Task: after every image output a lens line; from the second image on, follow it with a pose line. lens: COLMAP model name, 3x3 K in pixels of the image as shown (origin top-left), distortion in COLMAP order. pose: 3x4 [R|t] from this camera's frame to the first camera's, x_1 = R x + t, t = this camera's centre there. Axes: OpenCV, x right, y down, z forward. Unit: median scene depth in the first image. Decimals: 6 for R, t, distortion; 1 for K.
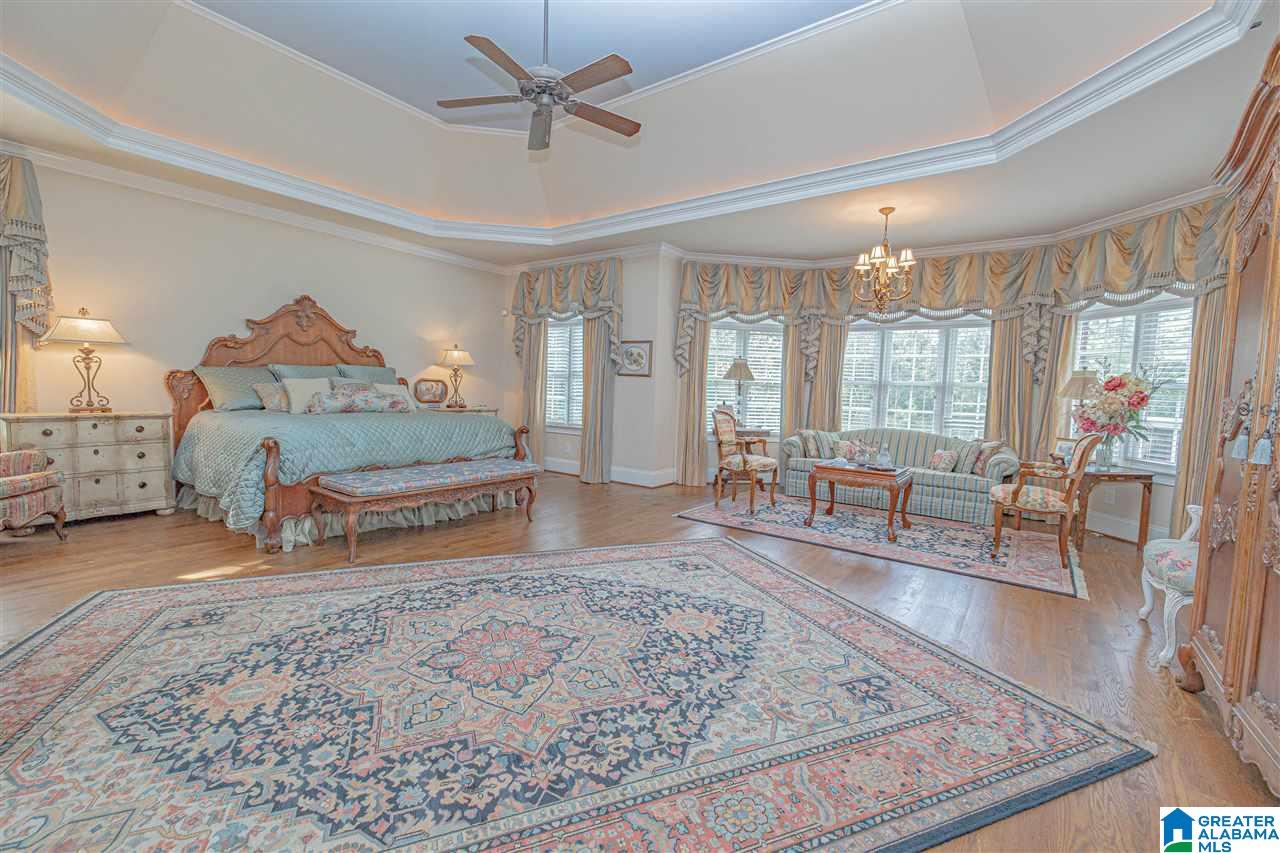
lens RADIAL K [[532.9, 0, 634.8], [0, 532.9, 423.4], [0, 0, 1]] dist [0.001723, 0.000278]
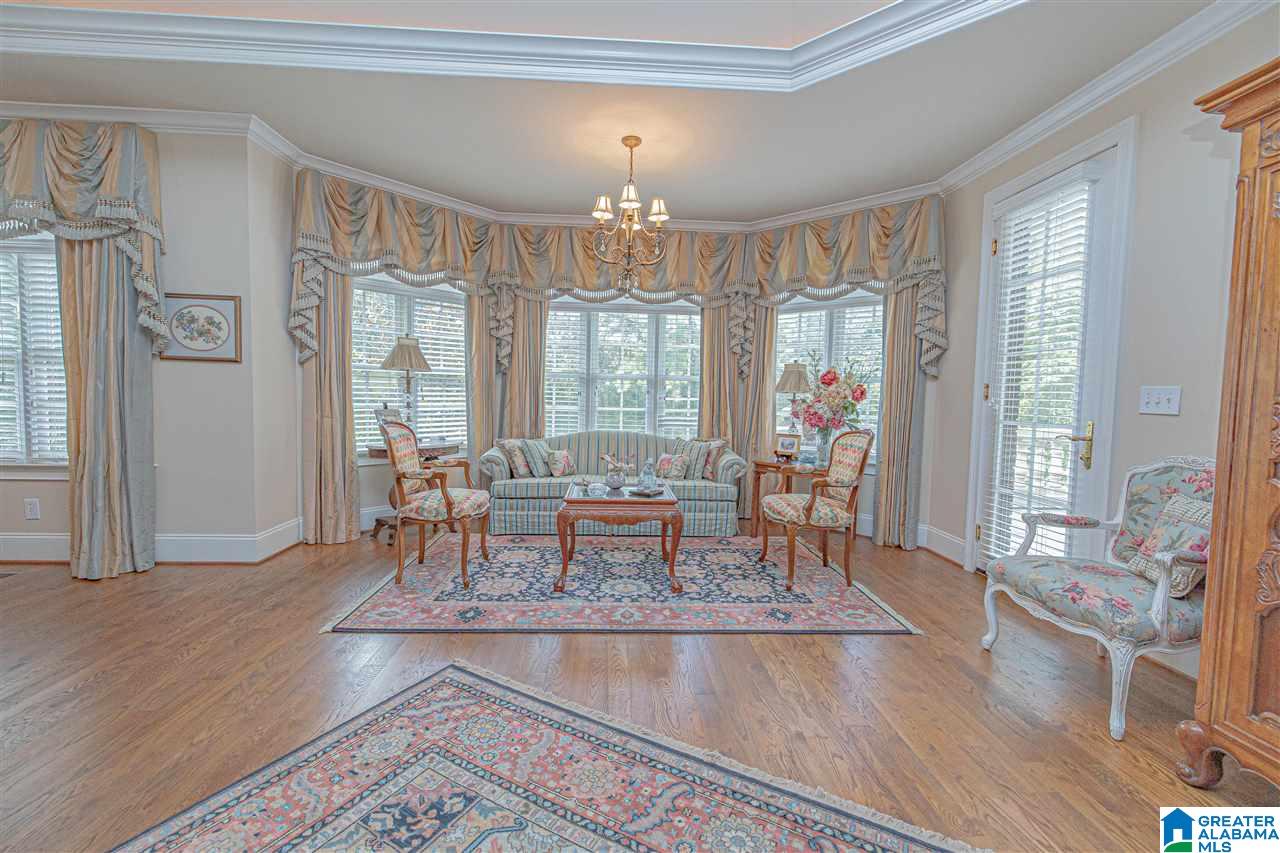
lens RADIAL K [[532.9, 0, 634.8], [0, 532.9, 423.4], [0, 0, 1]] dist [0.001723, 0.000278]
pose [[0.771546, -0.052237, 0.634026, -0.008797], [0.044646, 0.998612, 0.027946, -0.023077], [-0.634606, 0.006745, 0.772807, 0.328923]]
